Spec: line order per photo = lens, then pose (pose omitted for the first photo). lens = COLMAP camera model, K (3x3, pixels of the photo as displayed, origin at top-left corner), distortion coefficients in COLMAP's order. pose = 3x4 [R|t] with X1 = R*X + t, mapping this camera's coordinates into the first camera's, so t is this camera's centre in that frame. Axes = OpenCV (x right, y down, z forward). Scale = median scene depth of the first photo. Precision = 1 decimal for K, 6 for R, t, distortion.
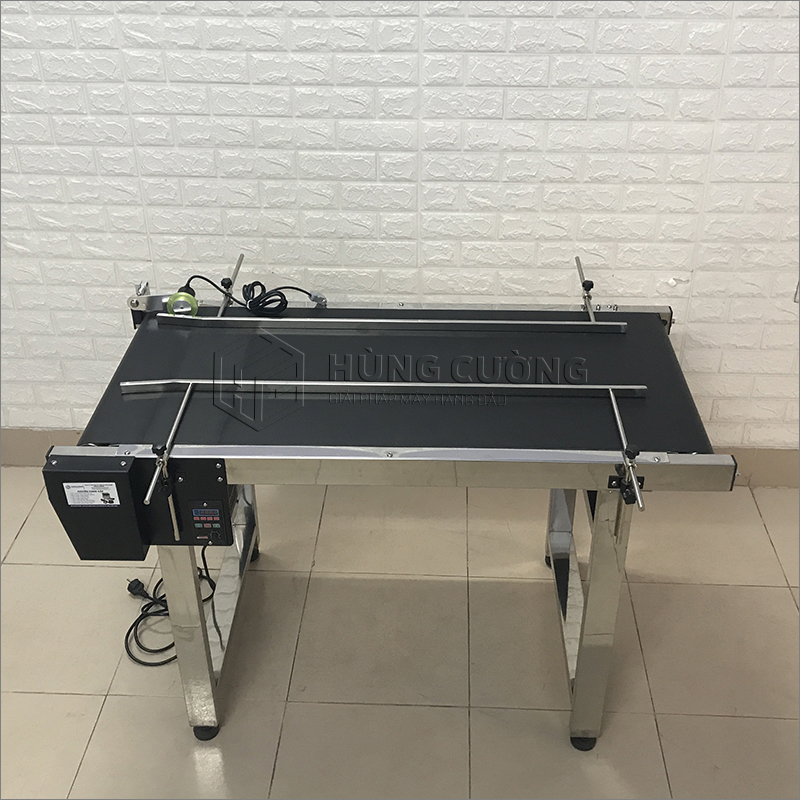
lens RADIAL K [[979.2, 0, 401.3], [0, 979.2, 348.3], [0, 0, 1]] dist [0.034440, -0.030285]
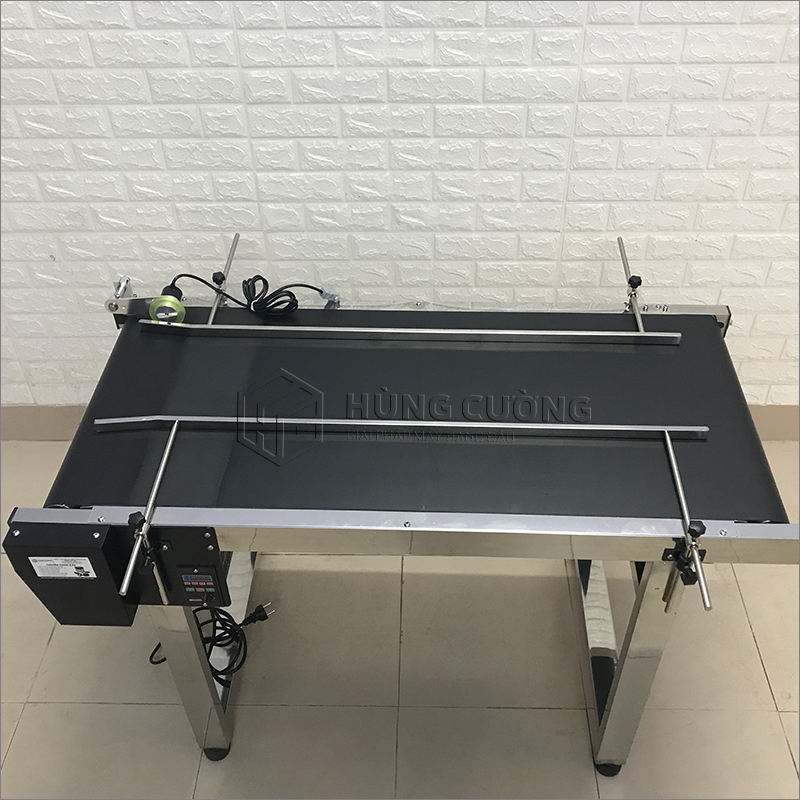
lens RADIAL K [[884.4, 0, 400.0], [0, 884.4, 400.0], [0, 0, 1]] dist [-0.002101, 0.019593]
pose [[0.999923, 0.000153, -0.012424, -0.008462], [0.002323, 0.979991, 0.199029, -0.140825], [0.012206, -0.199043, 0.979915, 0.254122]]
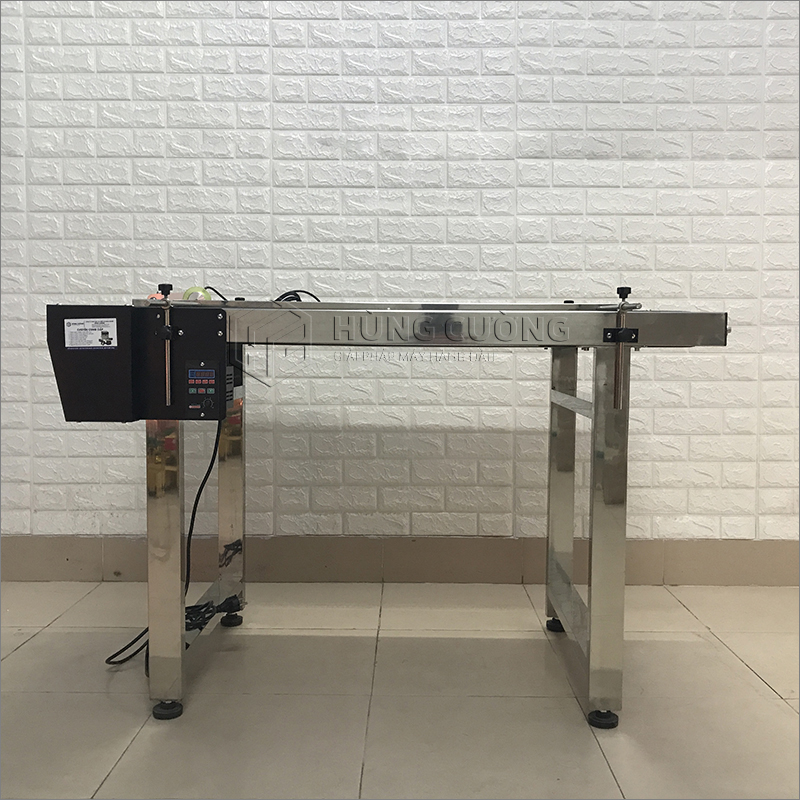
lens RADIAL K [[870.3, 0, 400.0], [0, 870.3, 400.0], [0, 0, 1]] dist [0.077915, -0.223452]
pose [[0.999844, 0.016792, 0.005453, -0.002878], [-0.012383, 0.887123, -0.461366, 0.579509], [-0.012585, 0.461227, 0.887193, 0.219925]]
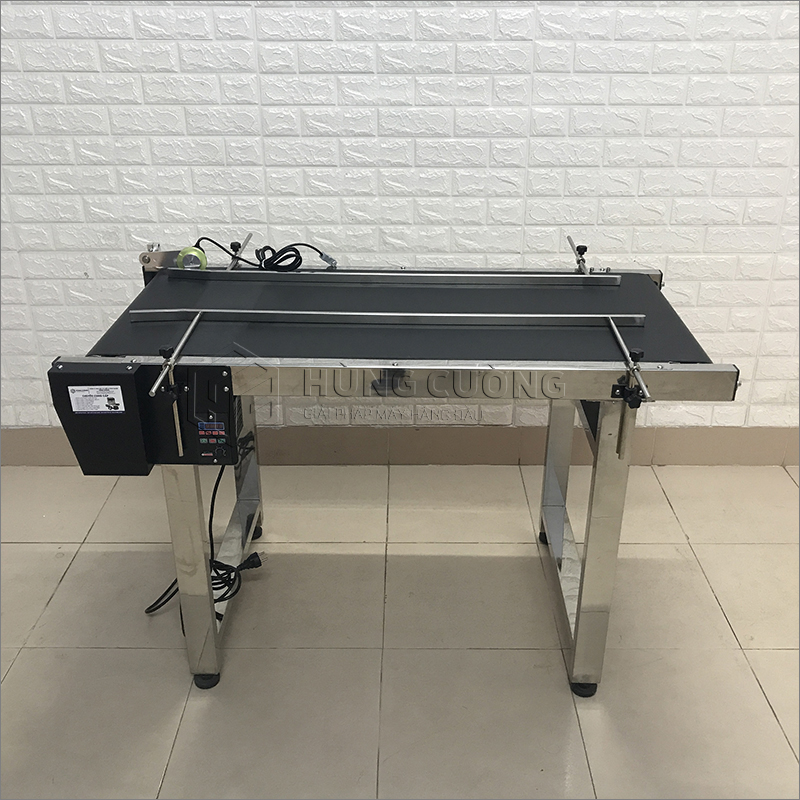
lens RADIAL K [[870.3, 0, 400.0], [0, 870.3, 400.0], [0, 0, 1]] dist [0.077915, -0.223452]
pose [[0.999913, 0.005354, 0.012050, -0.016407], [-0.004324, 0.996463, -0.083922, 0.209049], [-0.012456, 0.083862, 0.996399, 0.102626]]
